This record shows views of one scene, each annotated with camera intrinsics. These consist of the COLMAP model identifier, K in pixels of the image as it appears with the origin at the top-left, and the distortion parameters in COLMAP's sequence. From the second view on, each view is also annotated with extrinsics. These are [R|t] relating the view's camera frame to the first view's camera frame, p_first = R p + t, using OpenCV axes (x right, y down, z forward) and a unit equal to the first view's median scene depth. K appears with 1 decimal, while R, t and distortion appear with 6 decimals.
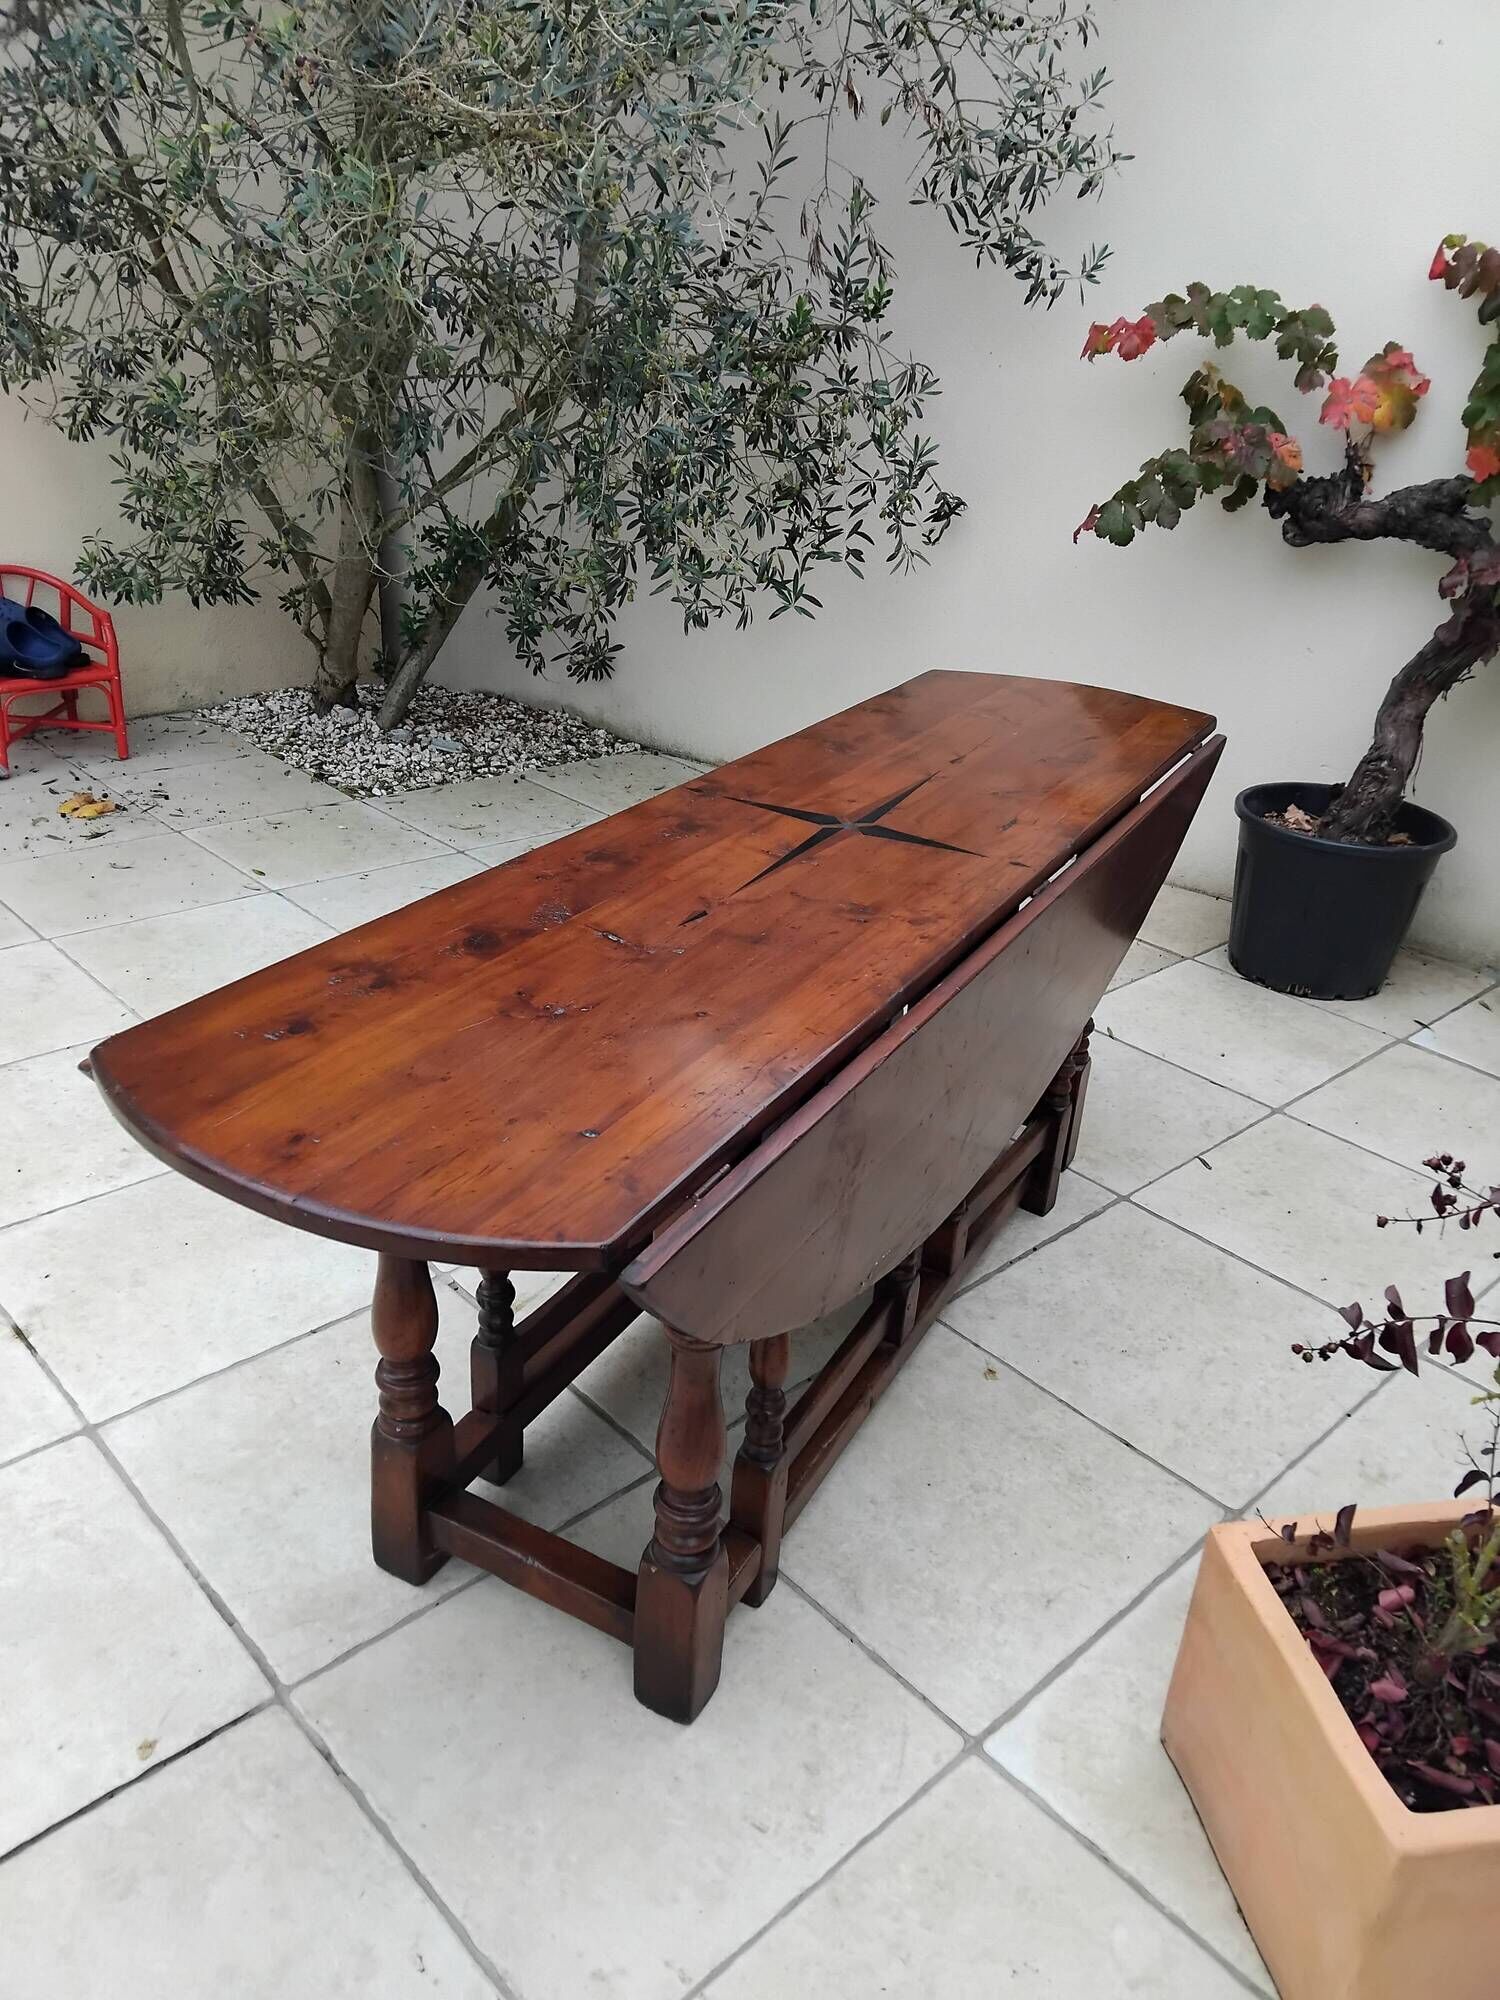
lens RADIAL K [[1493.3, 0, 769.5], [0, 1493.3, 995.0], [0, 0, 1]] dist [0.046367, -0.081238]
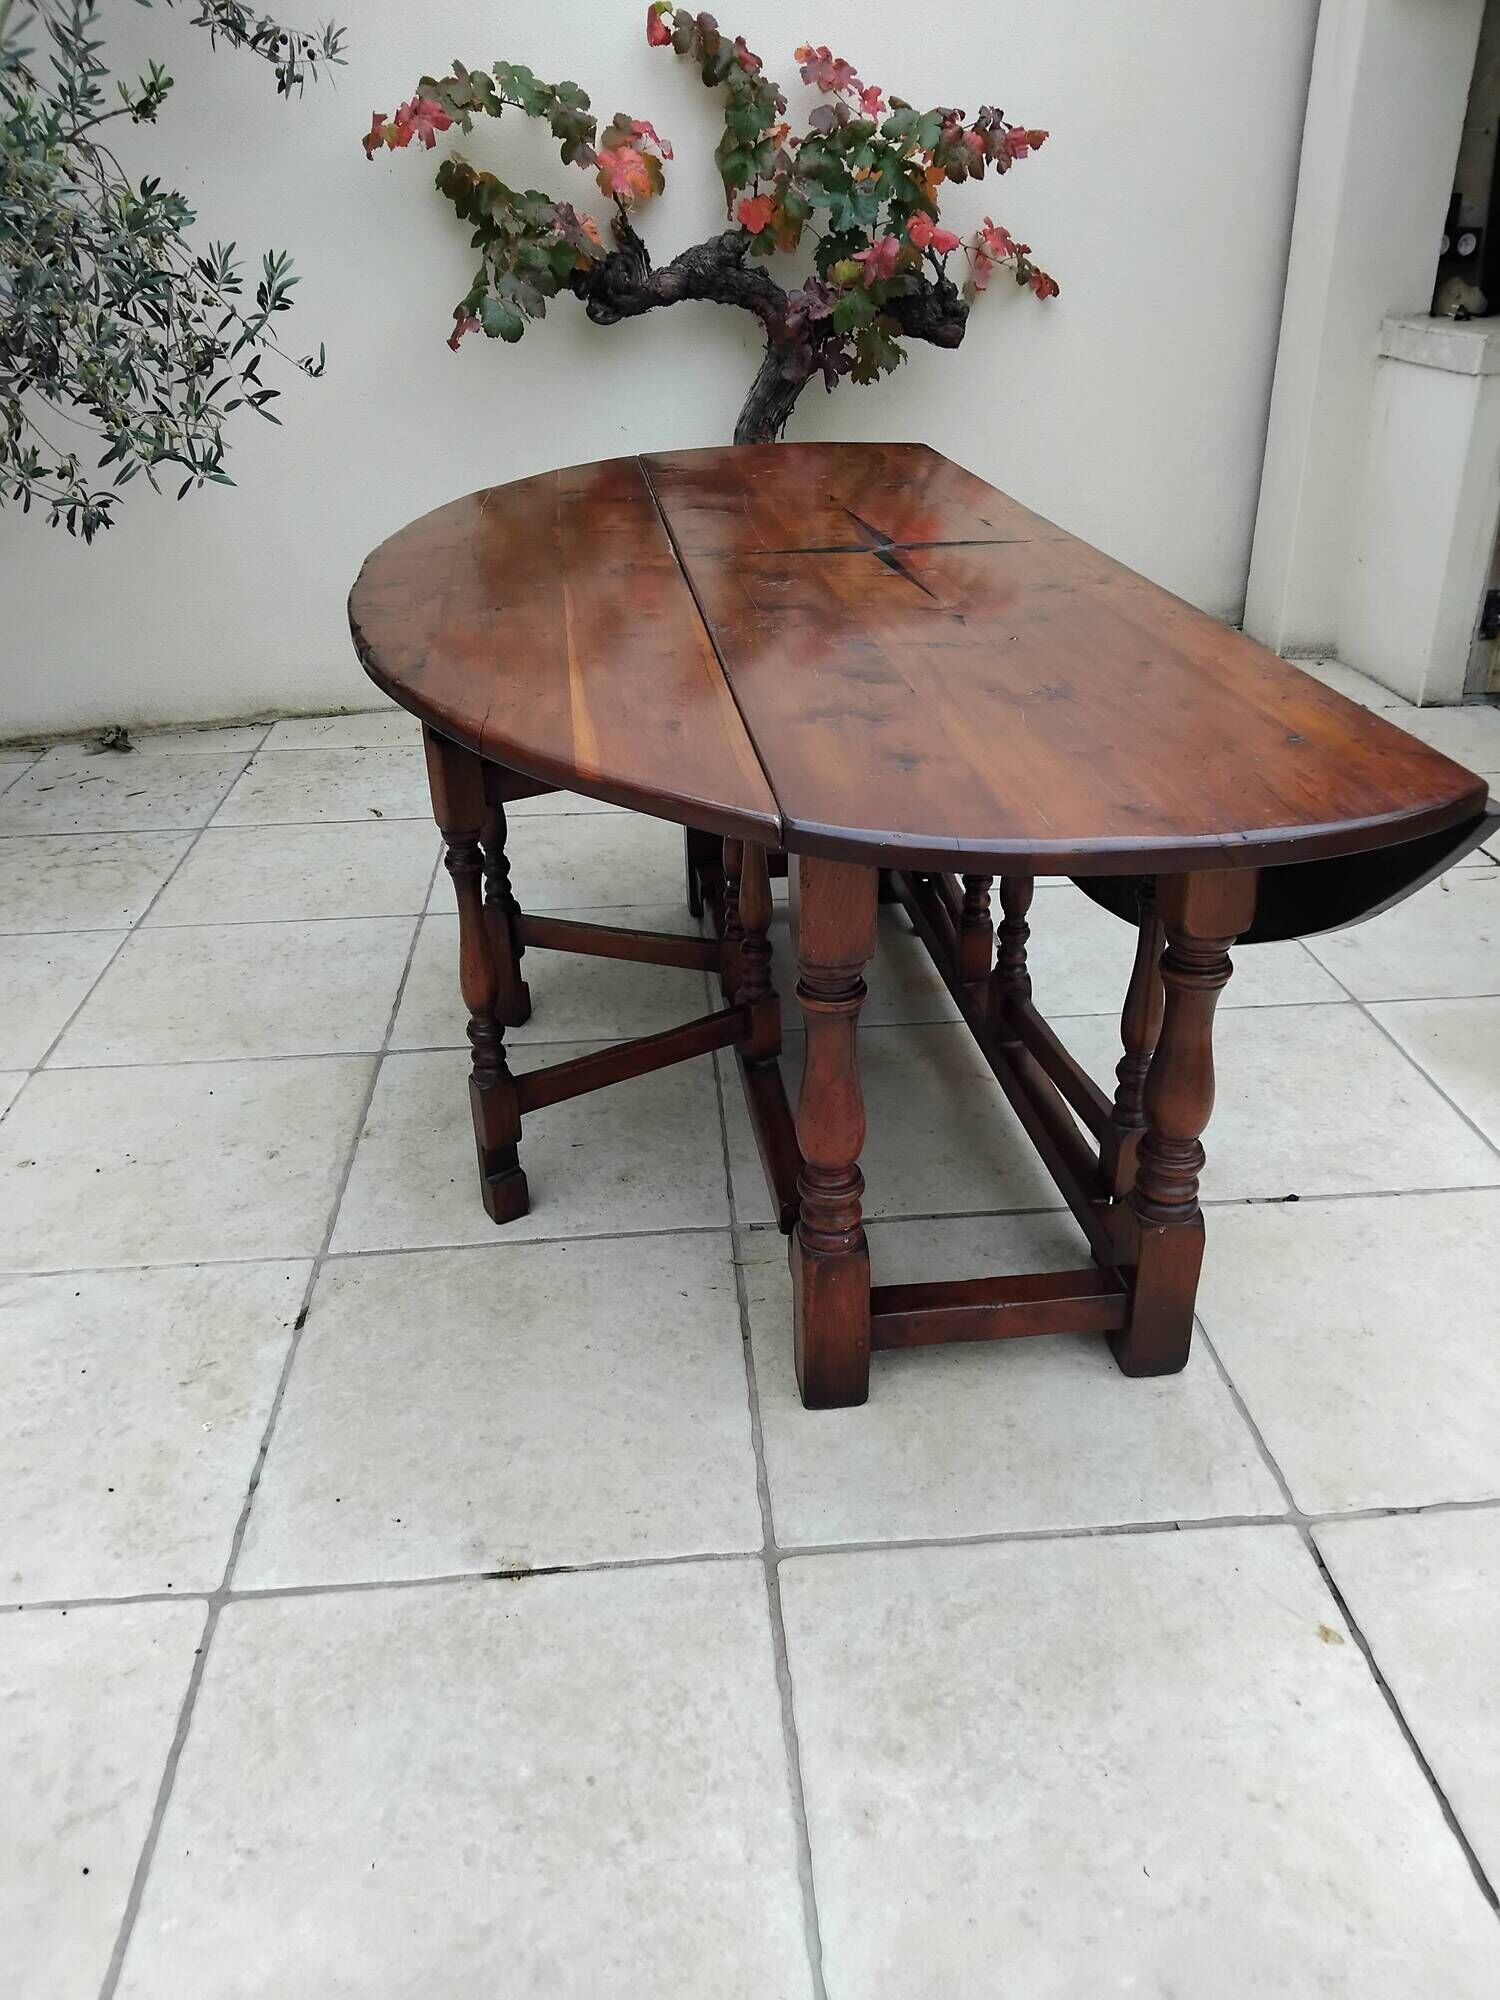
lens RADIAL K [[1493.3, 0, 752.1], [0, 1493.3, 993.4], [0, 0, 1]] dist [0.046367, -0.081238]
pose [[0.626357, -0.426921, 0.652239, -0.780317], [0.384770, 0.896991, 0.217622, -0.123704], [-0.677959, 0.114653, 0.726103, 0.401467]]
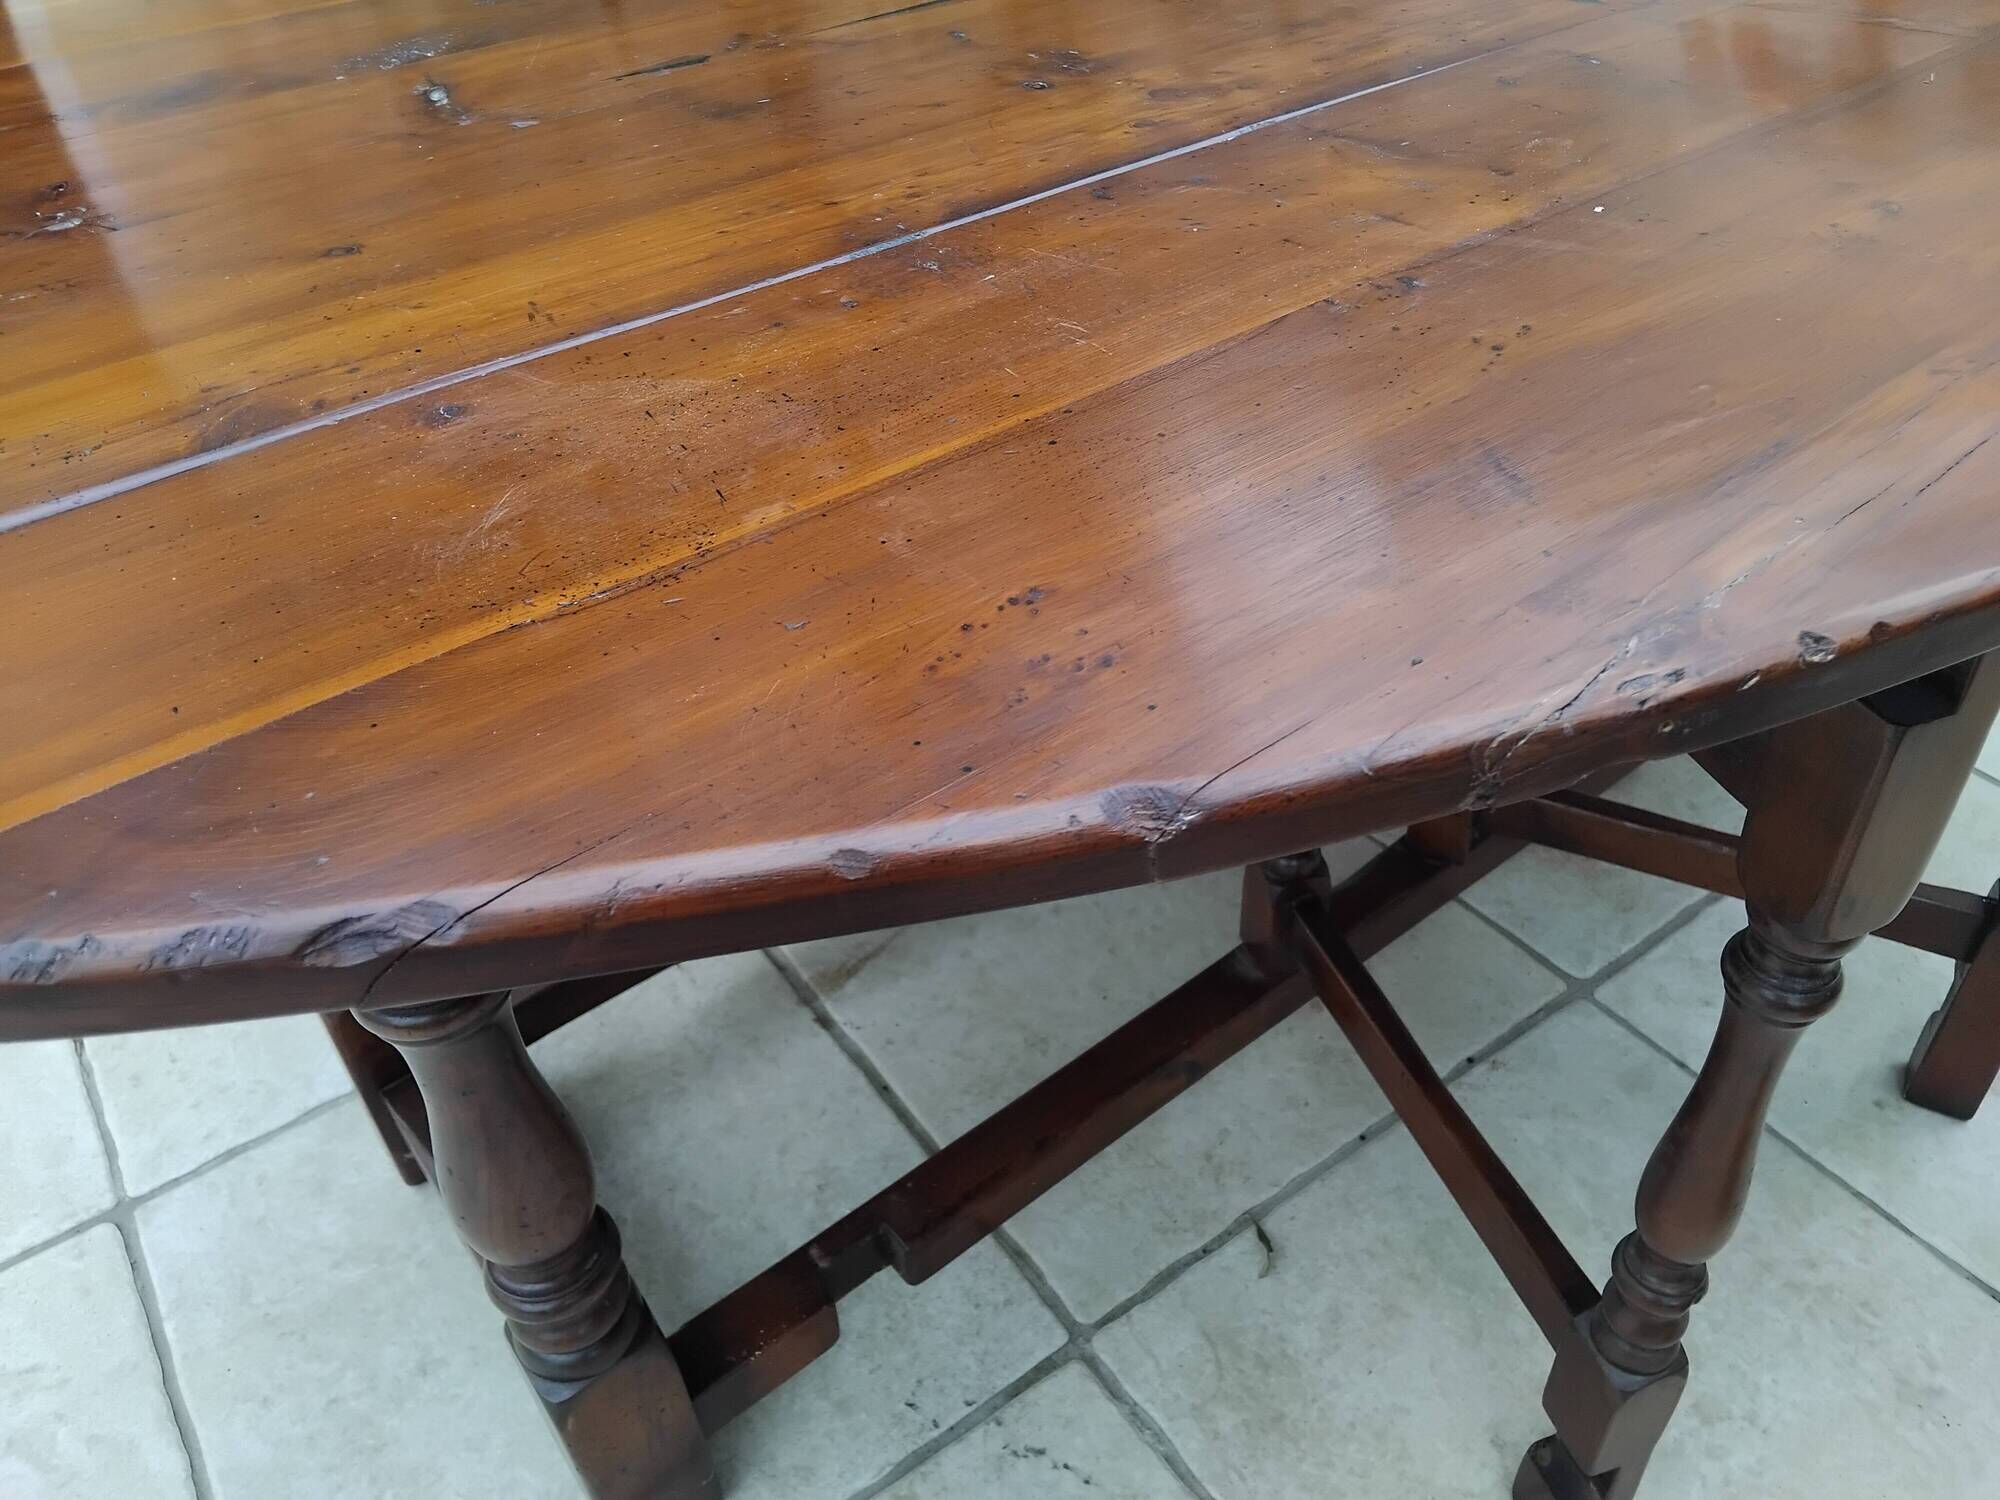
lens RADIAL K [[1493.3, 0, 1003.2], [0, 1493.3, 733.0], [0, 0, 1]] dist [0.046367, -0.081238]
pose [[0.983287, 0.001509, -0.182054, -0.001741], [0.041409, 0.971903, 0.231711, -0.016334], [0.177289, -0.235378, 0.955597, 0.507209]]
